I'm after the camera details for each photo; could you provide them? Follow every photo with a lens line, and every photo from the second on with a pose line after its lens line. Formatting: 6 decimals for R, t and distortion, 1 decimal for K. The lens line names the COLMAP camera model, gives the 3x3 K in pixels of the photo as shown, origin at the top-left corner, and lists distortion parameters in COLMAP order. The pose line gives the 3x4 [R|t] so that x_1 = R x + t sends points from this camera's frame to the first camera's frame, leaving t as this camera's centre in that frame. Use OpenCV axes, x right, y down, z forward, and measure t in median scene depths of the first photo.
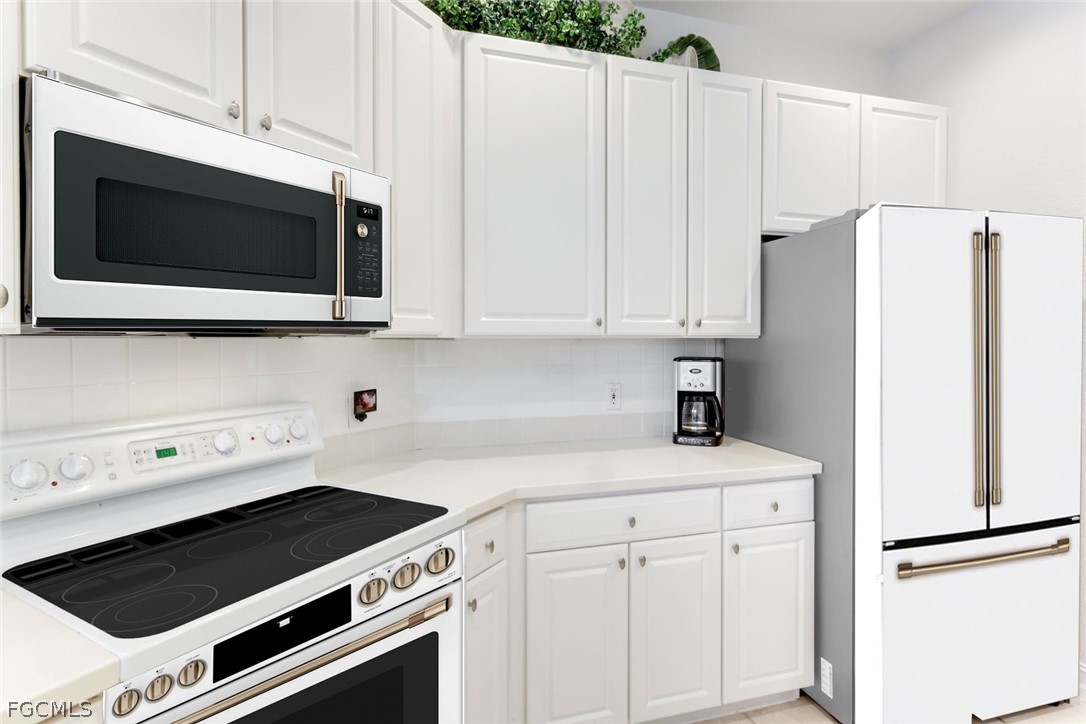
lens RADIAL K [[556.1, 0, 555.2], [0, 556.1, 347.2], [0, 0, 1]] dist [0.000016, -0.000130]
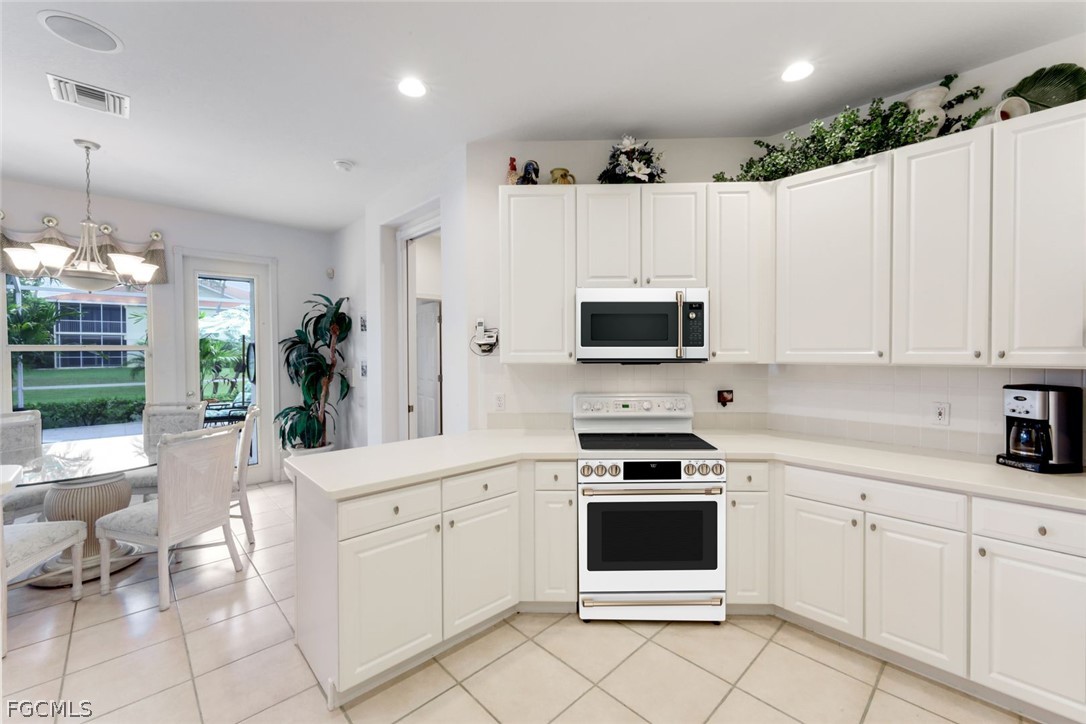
lens RADIAL K [[433.5, 0, 543.0], [0, 433.5, 362.0], [0, 0, 1]] dist [-0.000274, -0.000054]
pose [[0.455979, 0.021671, -0.889727, 0.689482], [-0.005353, 0.999752, 0.021607, -0.047854], [0.889975, -0.005089, 0.455982, -0.222287]]
